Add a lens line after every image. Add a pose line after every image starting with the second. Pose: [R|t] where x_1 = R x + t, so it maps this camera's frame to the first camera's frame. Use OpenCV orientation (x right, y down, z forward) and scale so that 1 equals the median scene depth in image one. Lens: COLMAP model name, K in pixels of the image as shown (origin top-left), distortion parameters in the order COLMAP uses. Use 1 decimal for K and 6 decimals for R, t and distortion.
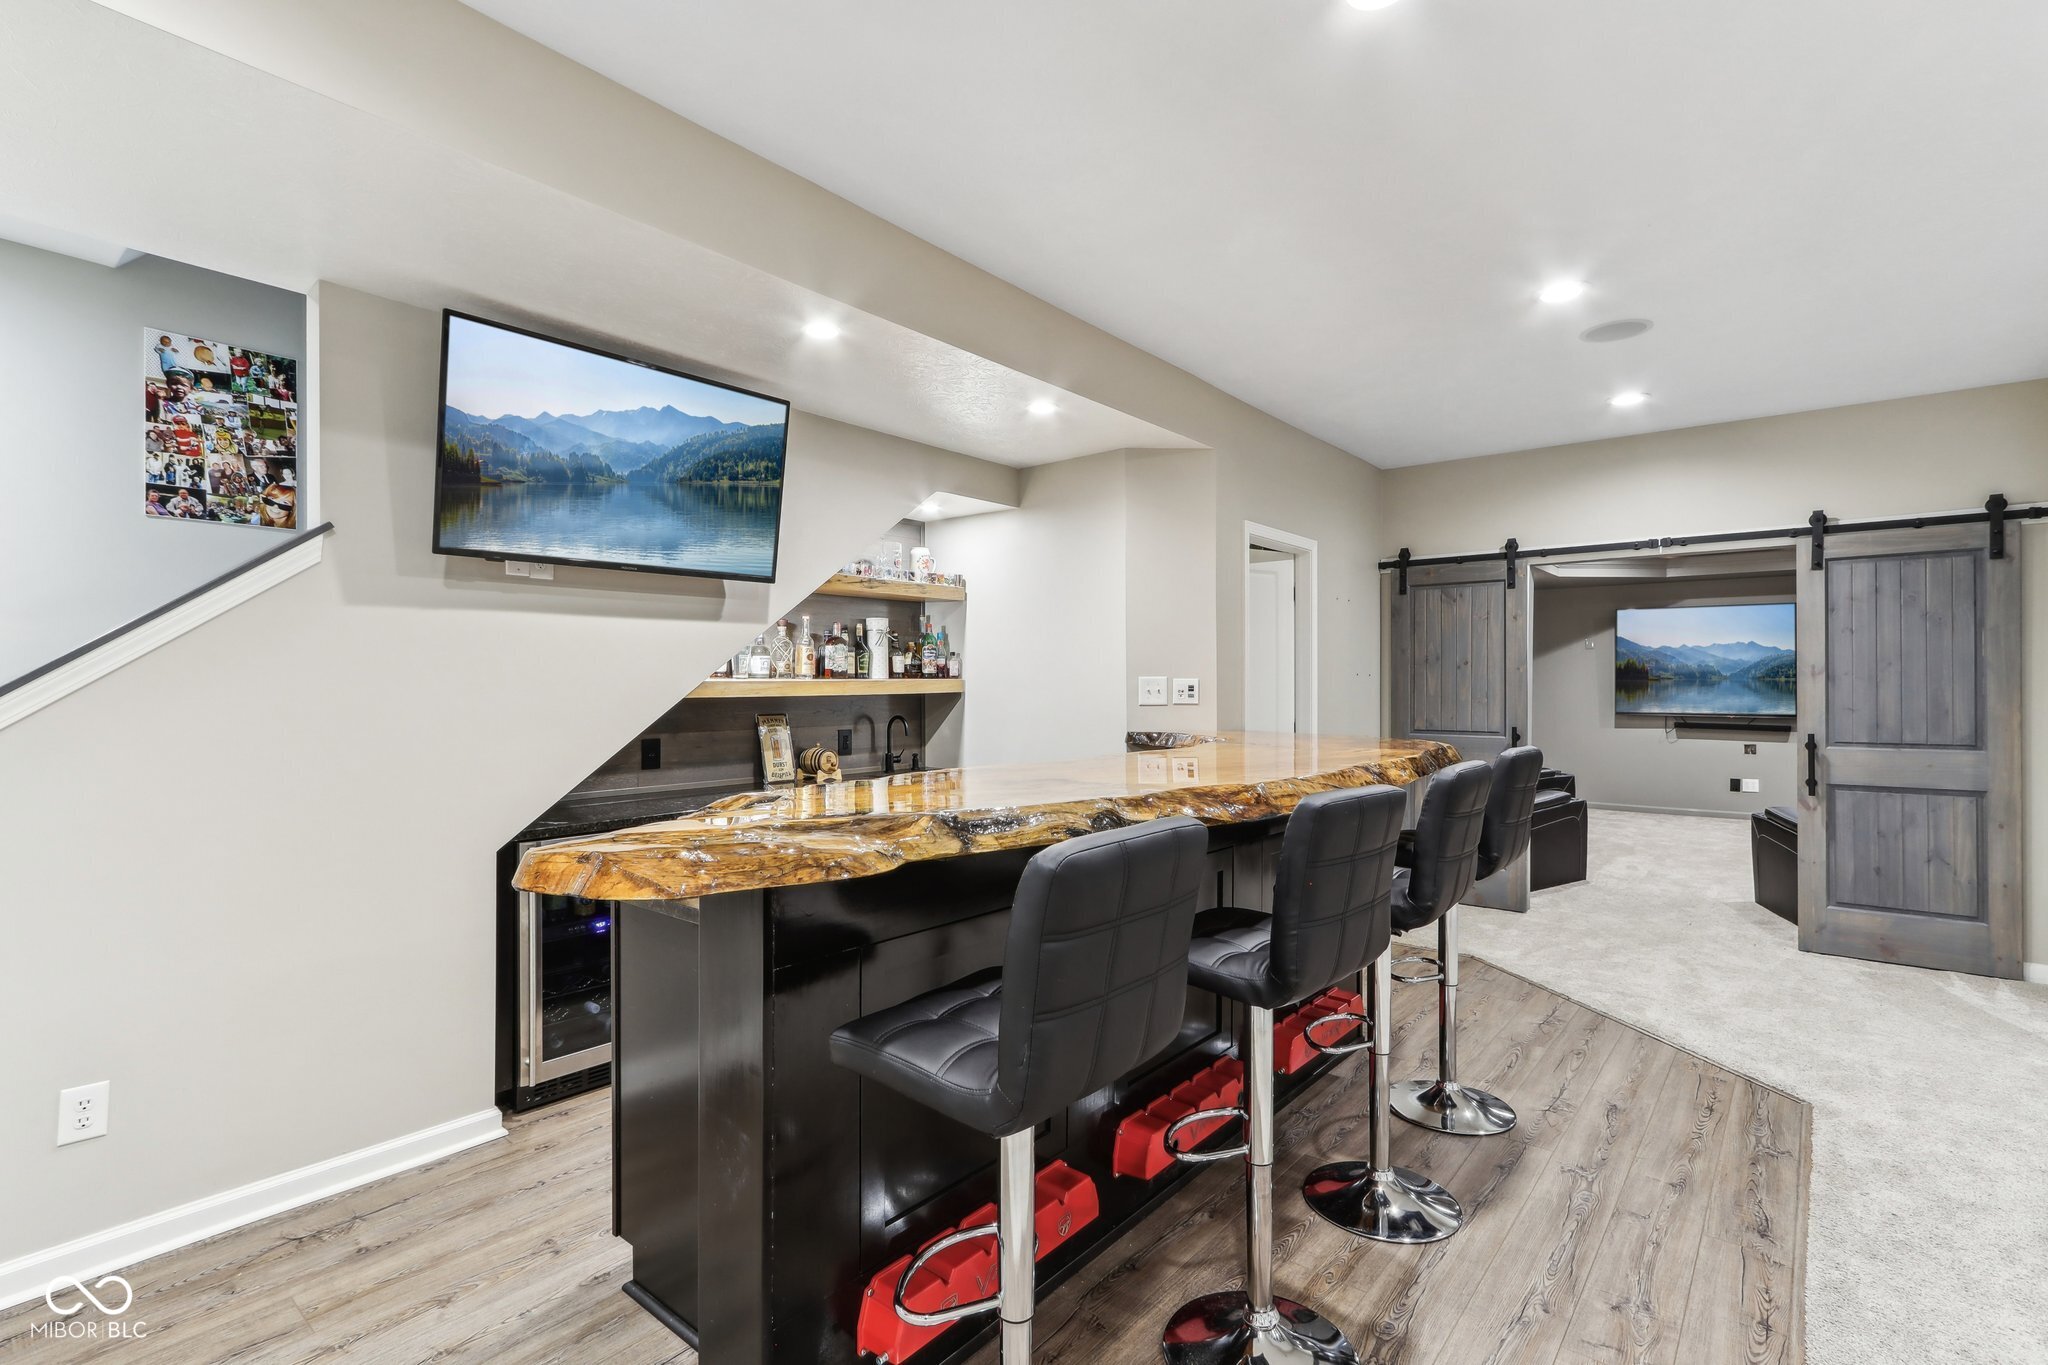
lens RADIAL K [[954.0, 0, 1018.2], [0, 954.0, 687.9], [0, 0, 1]] dist [-0.004300, 0.004778]
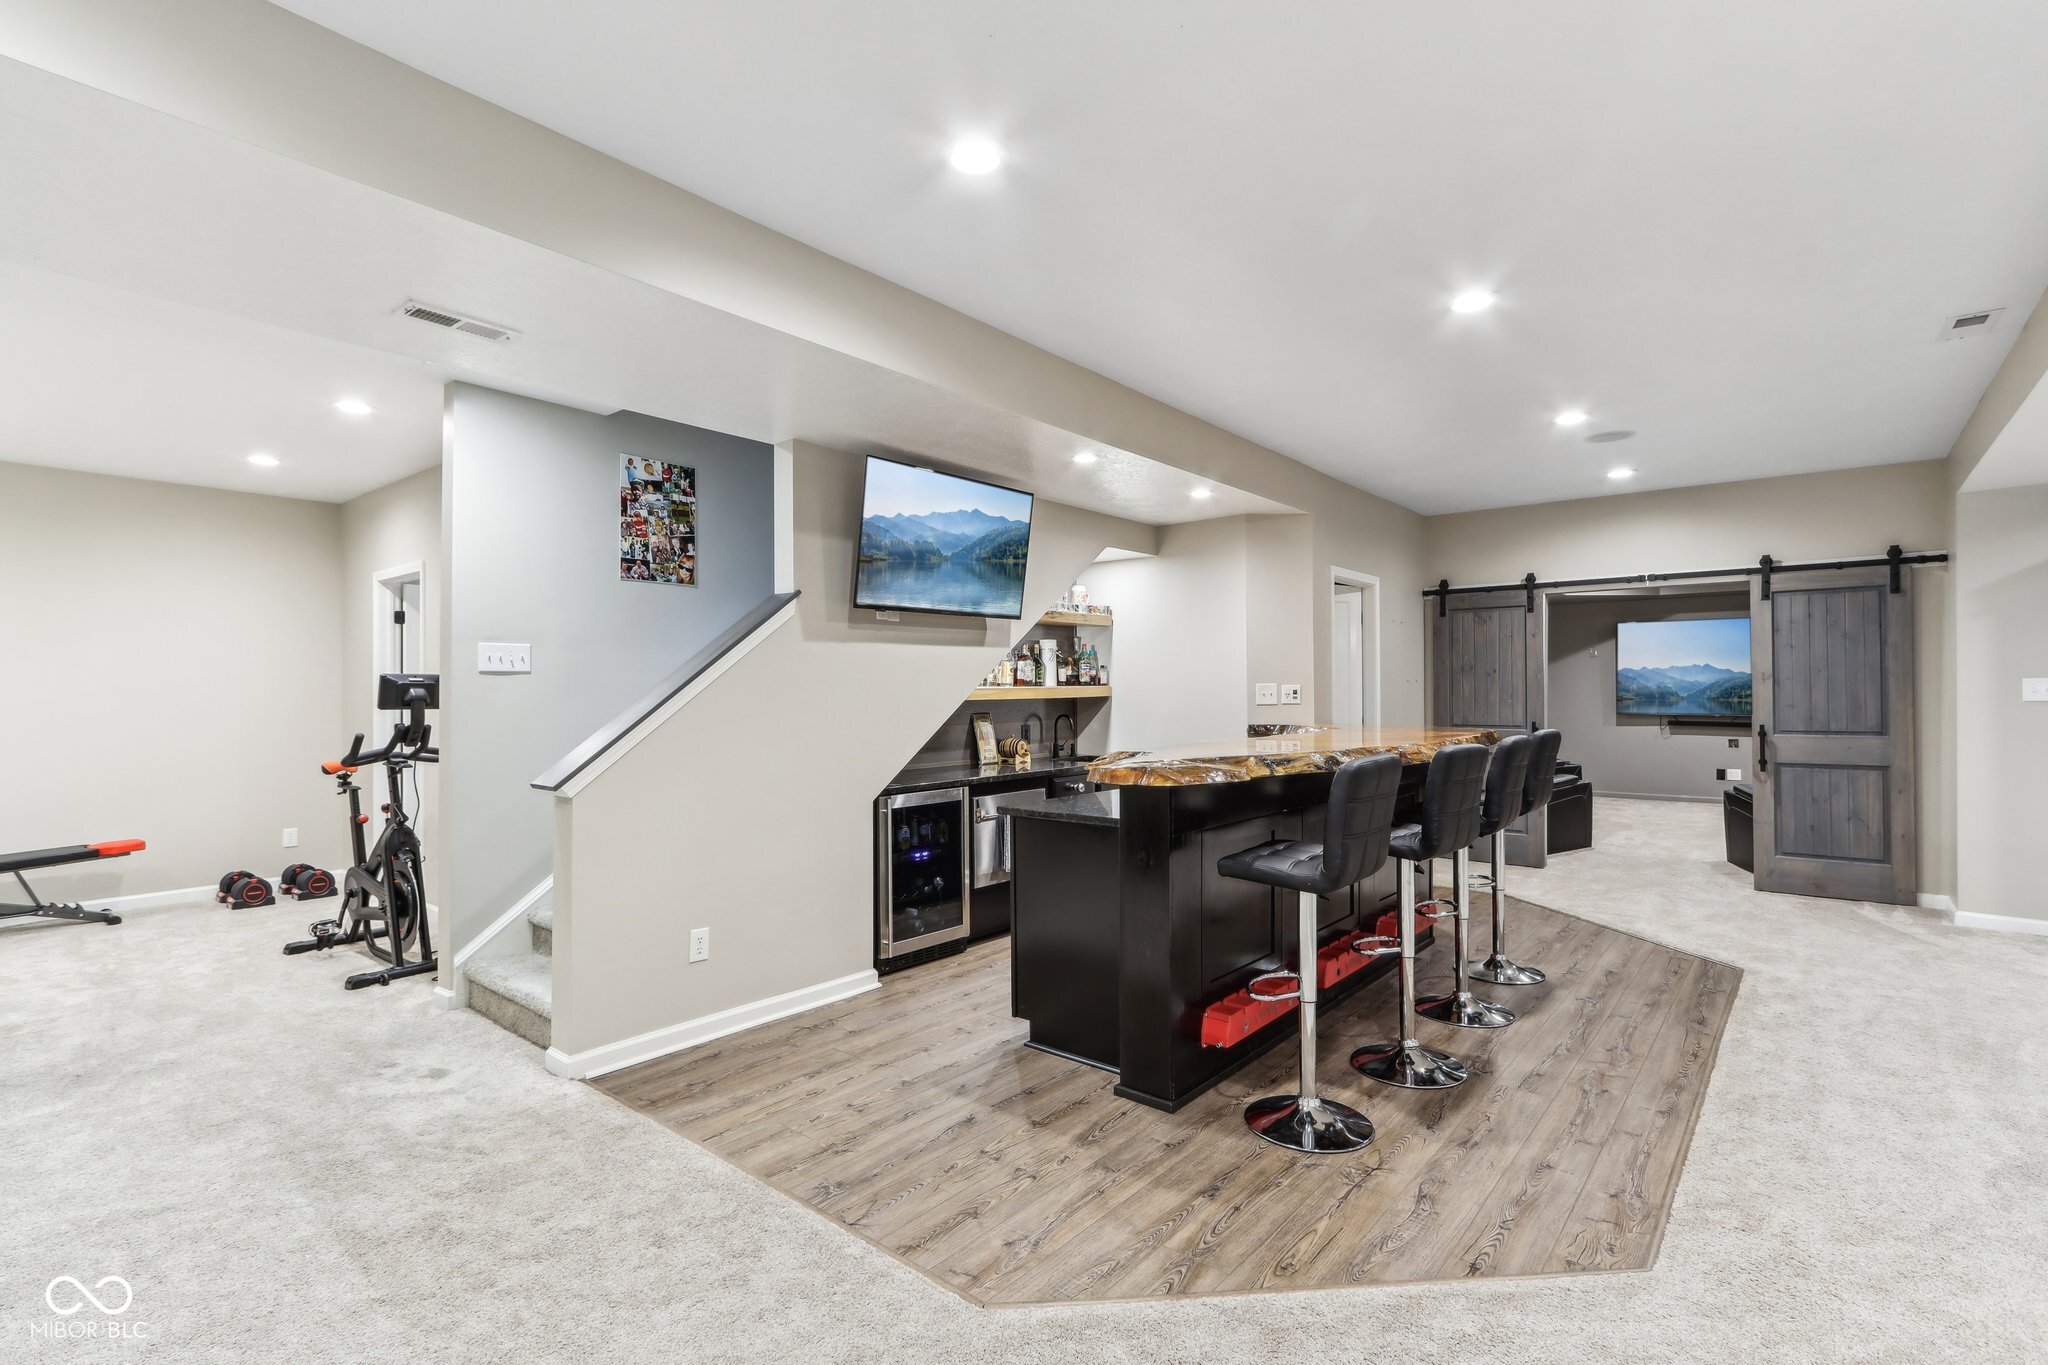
lens RADIAL K [[954.0, 0, 1014.9], [0, 954.0, 689.4], [0, 0, 1]] dist [-0.004300, 0.004778]
pose [[0.999968, -0.004633, -0.006451, -0.205961], [0.004602, 0.999978, -0.004823, 0.001092], [0.006473, 0.004793, 0.999968, -0.348005]]
